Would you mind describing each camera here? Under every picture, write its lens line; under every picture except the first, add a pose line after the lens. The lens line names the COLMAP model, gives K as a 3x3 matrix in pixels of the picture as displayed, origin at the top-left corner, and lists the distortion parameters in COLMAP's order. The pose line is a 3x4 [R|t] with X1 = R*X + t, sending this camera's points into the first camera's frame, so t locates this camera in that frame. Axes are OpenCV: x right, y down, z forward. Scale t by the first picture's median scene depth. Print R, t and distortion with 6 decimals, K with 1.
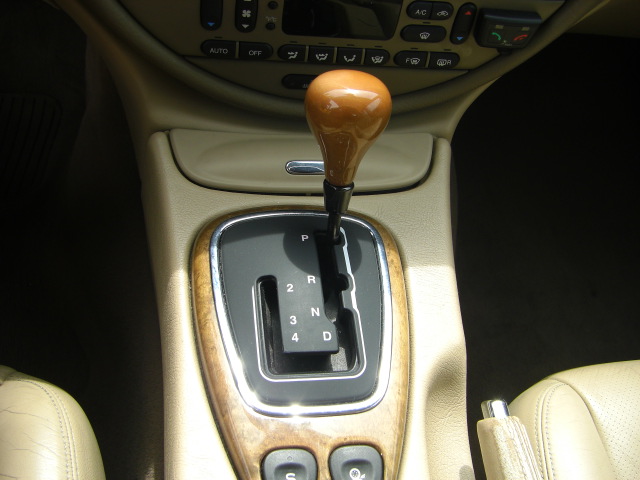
lens RADIAL K [[718.4, 0, 306.9], [0, 718.4, 227.5], [0, 0, 1]] dist [-0.149808, 0.000000]
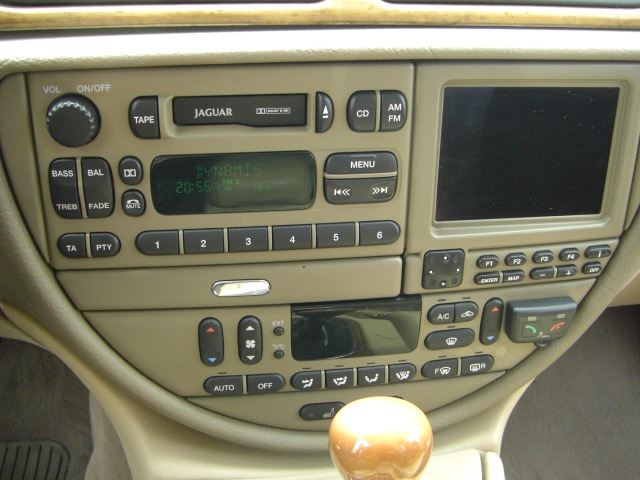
lens RADIAL K [[718.4, 0, 316.6], [0, 718.4, 234.3], [0, 0, 1]] dist [-0.149808, 0.000000]
pose [[0.992080, -0.124922, 0.013087, 0.002653], [0.119443, 0.906031, -0.406006, -0.048601], [0.038862, 0.404353, 0.913777, 0.116981]]
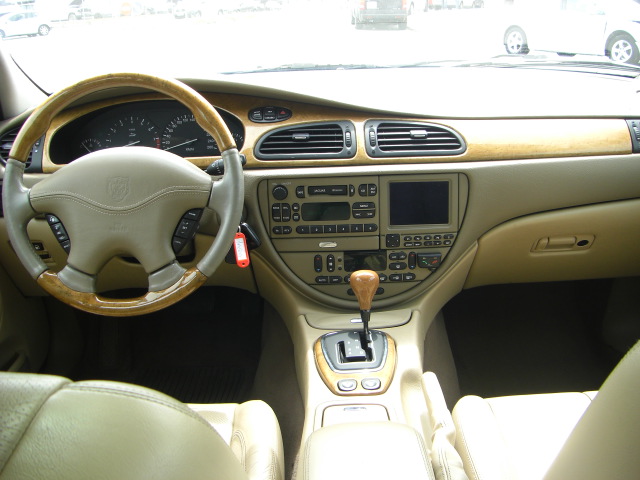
lens RADIAL K [[718.4, 0, 320.6], [0, 718.4, 241.8], [0, 0, 1]] dist [-0.149808, 0.000000]
pose [[0.984004, -0.119471, -0.132145, 0.246941], [0.032936, 0.851003, -0.524126, 1.049610], [0.175073, 0.511390, 0.841326, -1.361354]]
